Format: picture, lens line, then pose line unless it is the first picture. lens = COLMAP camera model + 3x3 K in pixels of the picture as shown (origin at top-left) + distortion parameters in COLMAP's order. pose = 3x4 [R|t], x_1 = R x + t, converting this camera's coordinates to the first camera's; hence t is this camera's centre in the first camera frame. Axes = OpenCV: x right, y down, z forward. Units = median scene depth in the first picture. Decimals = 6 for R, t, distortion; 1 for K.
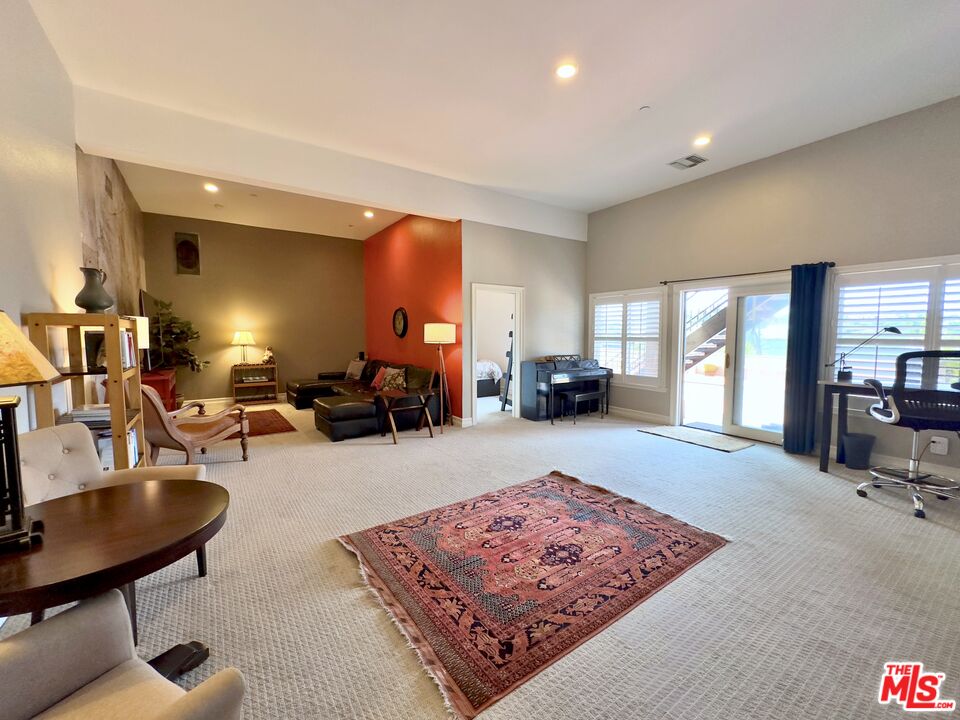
lens RADIAL K [[393.9, 0, 484.2], [0, 393.9, 359.8], [0, 0, 1]] dist [0.002155, 0.000636]
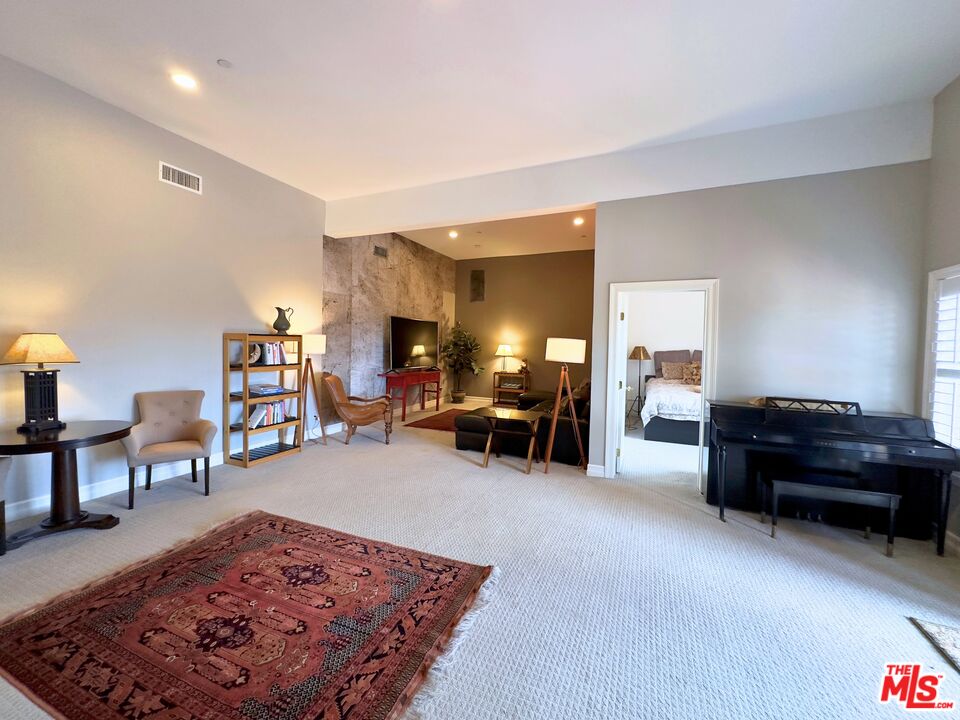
lens RADIAL K [[393.9, 0, 485.9], [0, 393.9, 356.2], [0, 0, 1]] dist [0.002155, 0.000636]
pose [[0.518955, 0.039634, -0.853882, 0.870338], [-0.077319, 0.997006, -0.000714, -0.074348], [0.851298, 0.066391, 0.520466, 0.774495]]
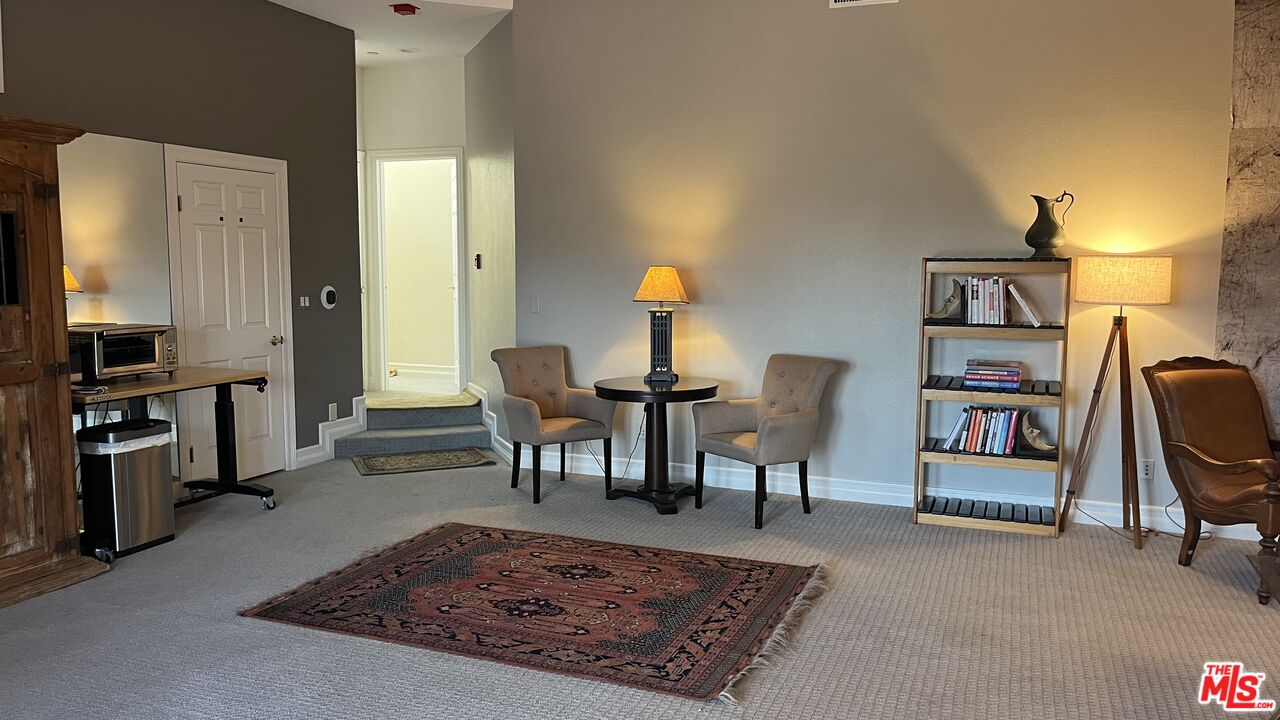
lens RADIAL K [[995.4, 0, 638.8], [0, 995.4, 361.0], [0, 0, 1]] dist [0.106947, 0.000819]
pose [[0.510885, 0.088664, -0.855064, 1.355385], [-0.063685, 0.995837, 0.065211, -0.044692], [0.857287, 0.021140, 0.514405, 0.201811]]
